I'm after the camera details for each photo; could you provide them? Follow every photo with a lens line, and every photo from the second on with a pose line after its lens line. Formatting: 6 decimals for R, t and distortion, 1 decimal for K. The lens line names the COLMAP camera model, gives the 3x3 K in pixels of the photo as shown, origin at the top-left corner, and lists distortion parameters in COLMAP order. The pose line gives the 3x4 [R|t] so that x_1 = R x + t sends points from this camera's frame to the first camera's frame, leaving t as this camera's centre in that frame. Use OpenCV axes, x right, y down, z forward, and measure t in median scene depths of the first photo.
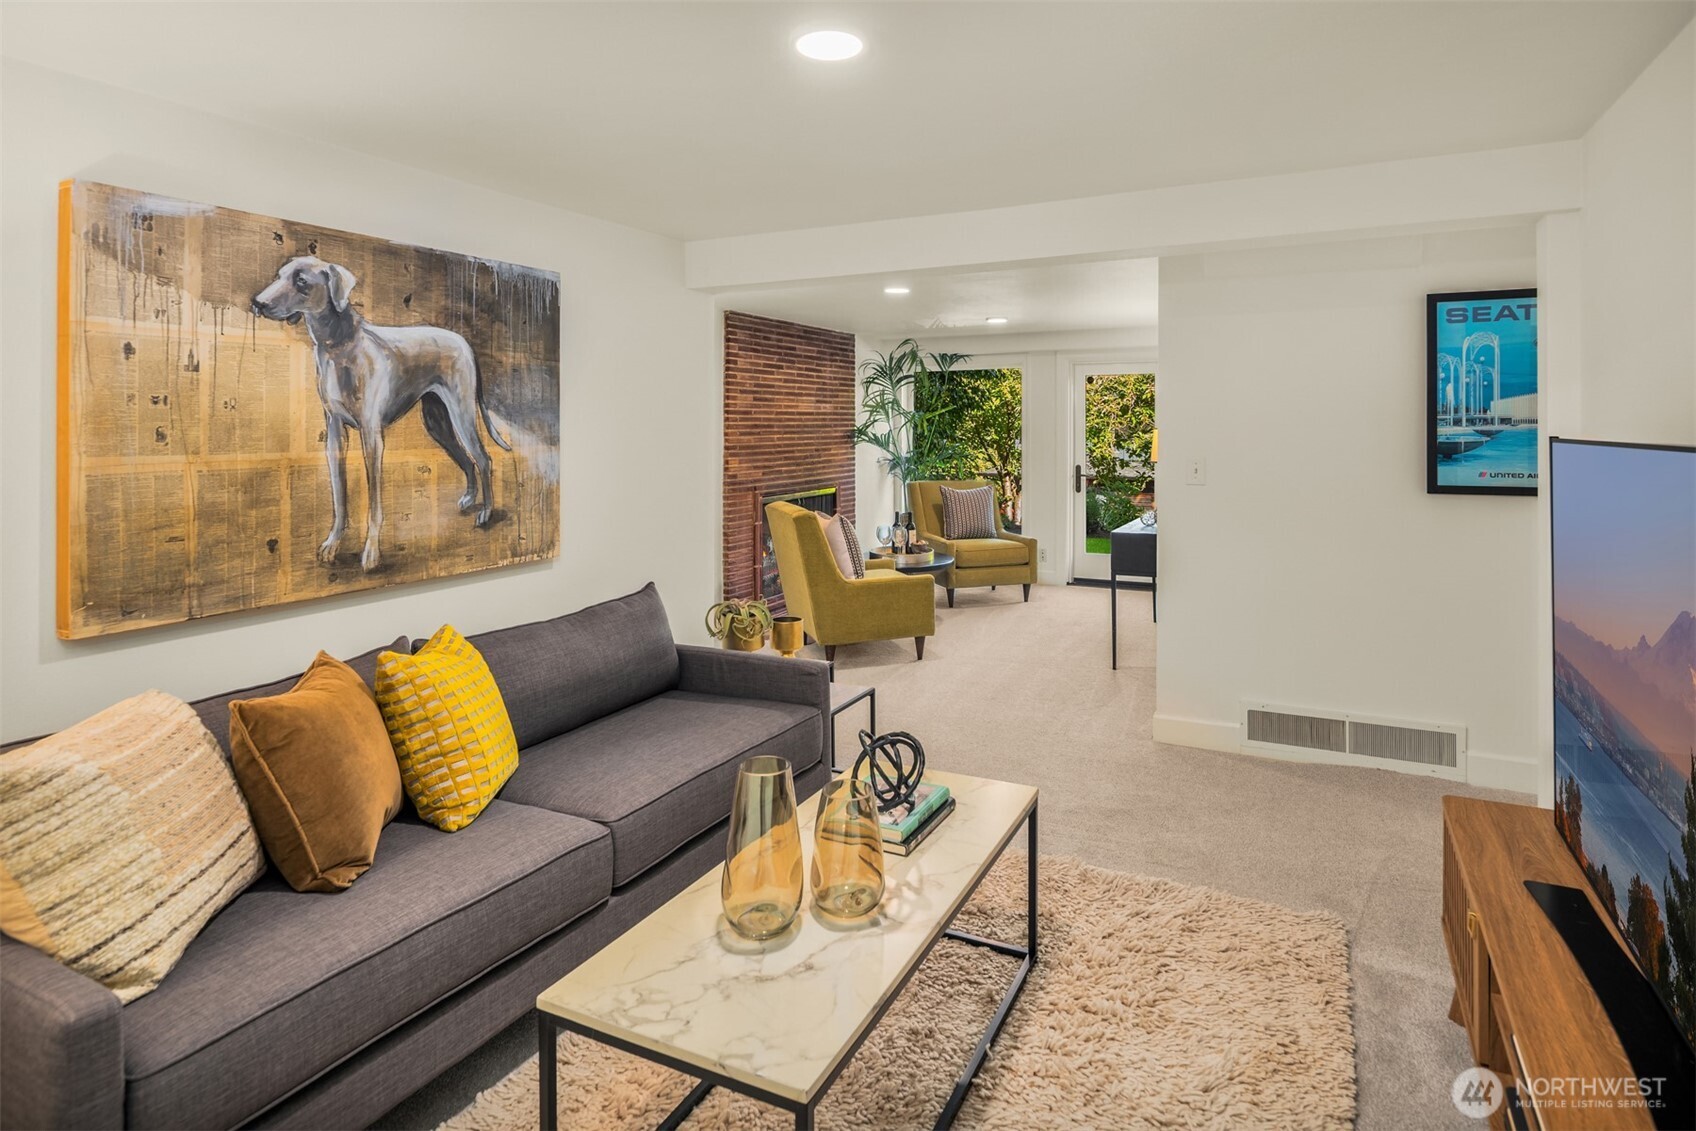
lens RADIAL K [[948.7, 0, 849.7], [0, 948.7, 416.7], [0, 0, 1]] dist [0.002900, 0.000271]
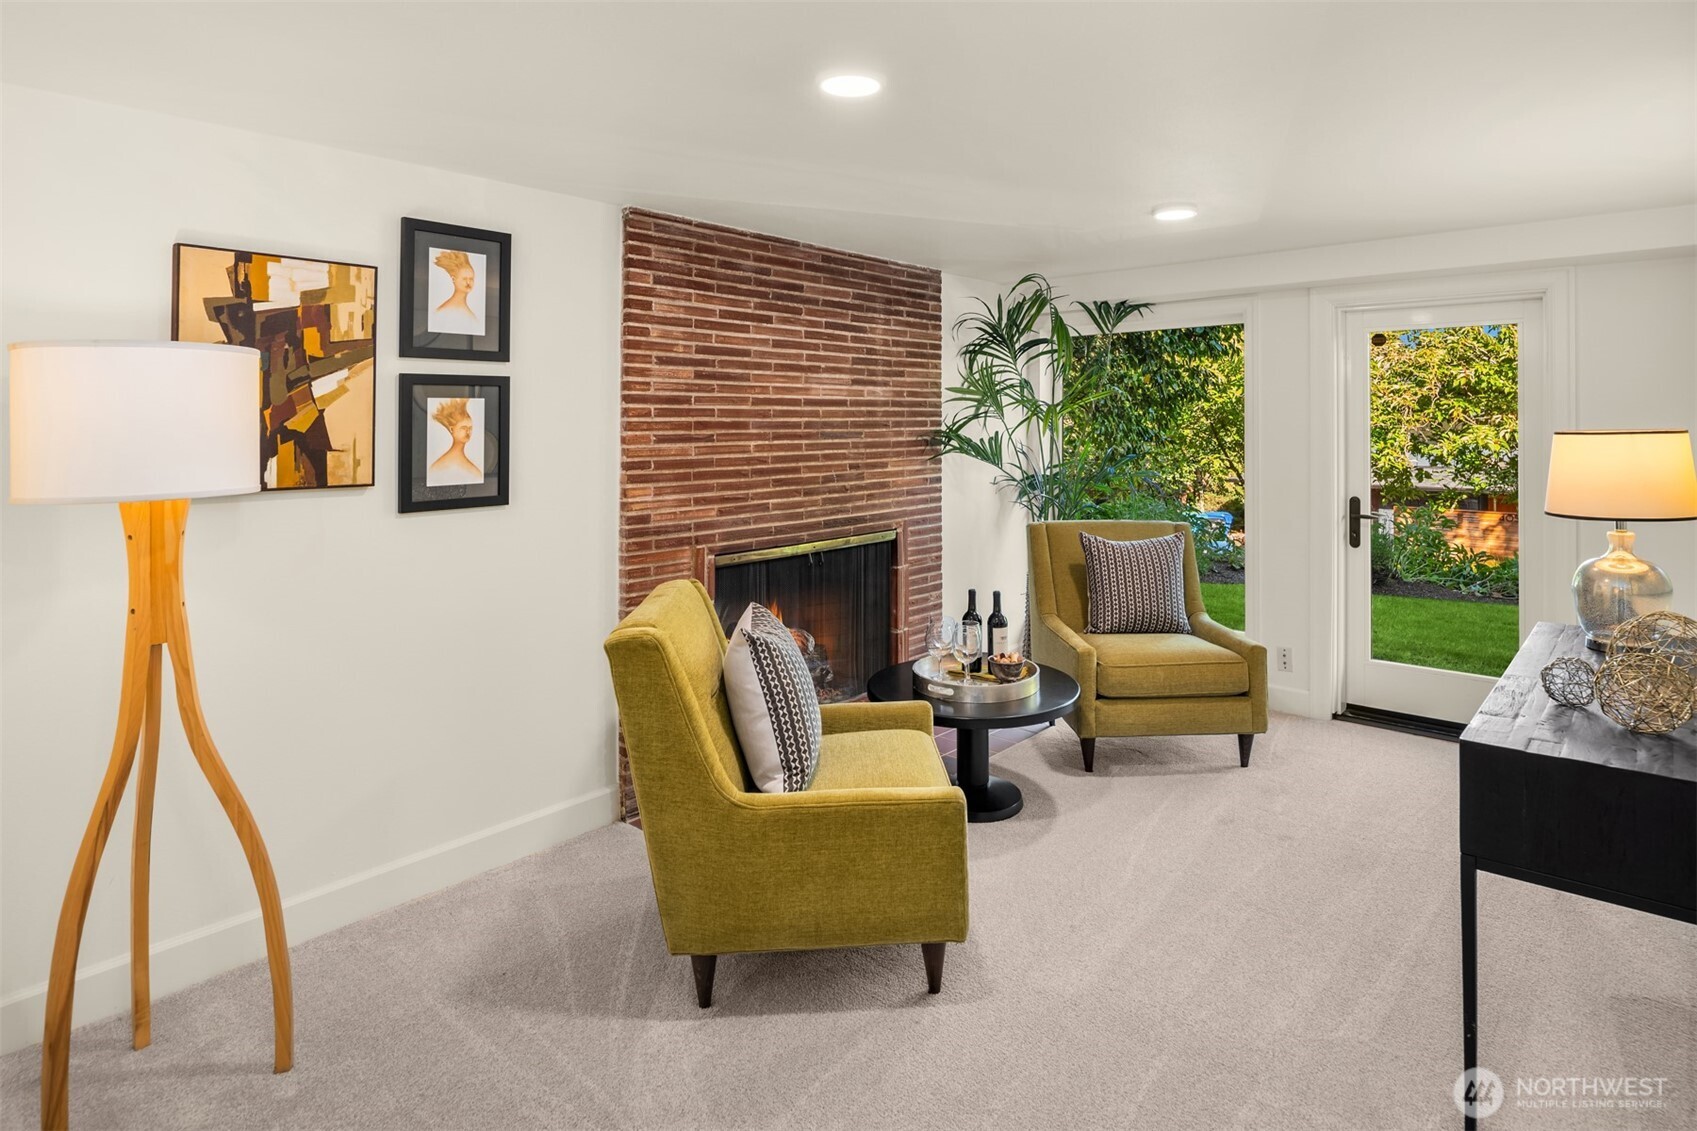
lens RADIAL K [[949.3, 0, 850.2], [0, 949.3, 416.6], [0, 0, 1]] dist [0.002900, 0.000271]
pose [[0.968445, -0.003088, -0.249208, 0.109795], [0.003348, 0.999994, 0.000618, 0.004694], [0.249205, -0.001432, 0.968450, 0.456224]]
